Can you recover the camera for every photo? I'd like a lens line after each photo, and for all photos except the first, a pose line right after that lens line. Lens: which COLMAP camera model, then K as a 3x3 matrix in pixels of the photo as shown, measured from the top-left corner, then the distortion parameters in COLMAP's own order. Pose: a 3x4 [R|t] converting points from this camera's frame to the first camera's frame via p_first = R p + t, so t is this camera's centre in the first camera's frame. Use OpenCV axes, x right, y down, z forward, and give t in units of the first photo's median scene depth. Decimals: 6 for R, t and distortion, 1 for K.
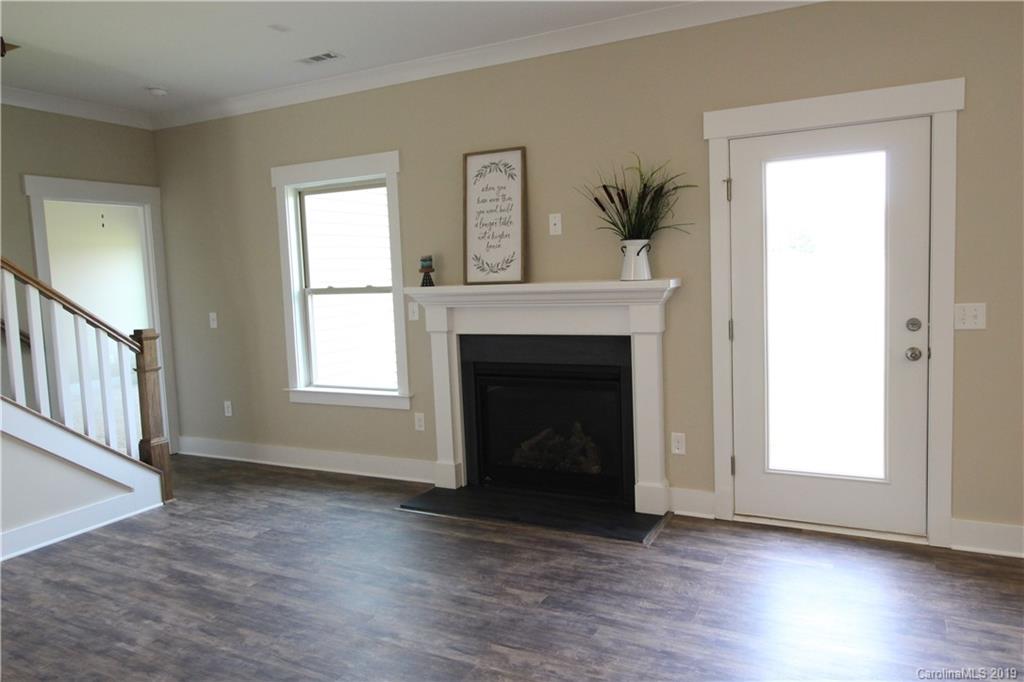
lens RADIAL K [[719.5, 0, 510.0], [0, 719.5, 339.7], [0, 0, 1]] dist [0.006832, -0.010380]
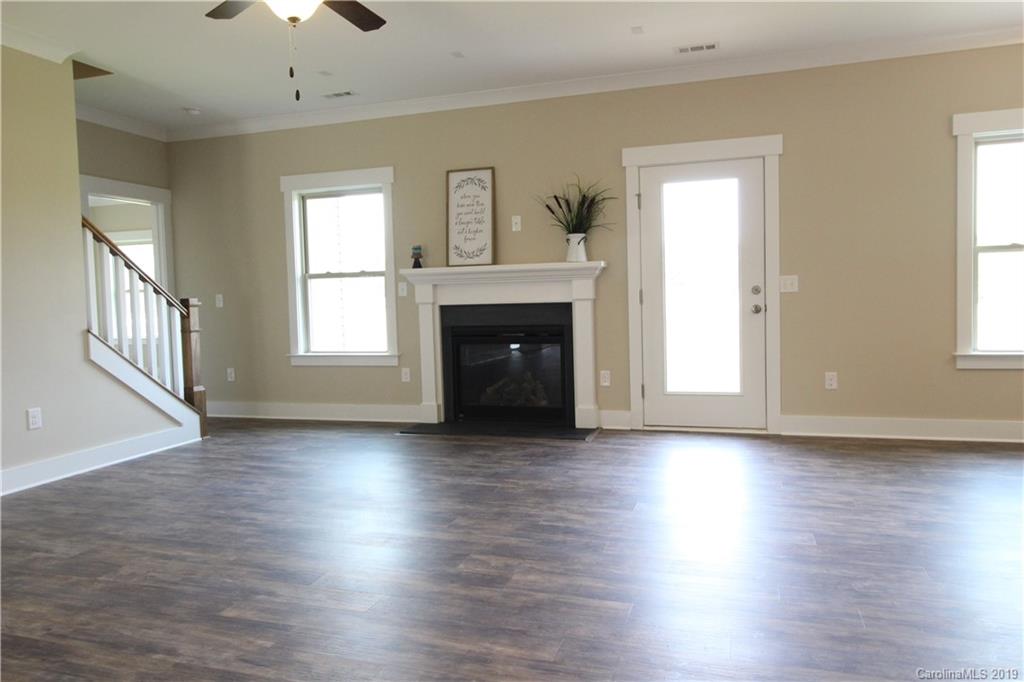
lens RADIAL K [[719.5, 0, 512.4], [0, 719.5, 339.8], [0, 0, 1]] dist [0.006832, -0.010380]
pose [[0.986520, 0.003183, 0.163609, -0.167956], [0.003268, 0.999228, -0.039142, 0.115507], [-0.163607, 0.039149, 0.985748, -0.348958]]
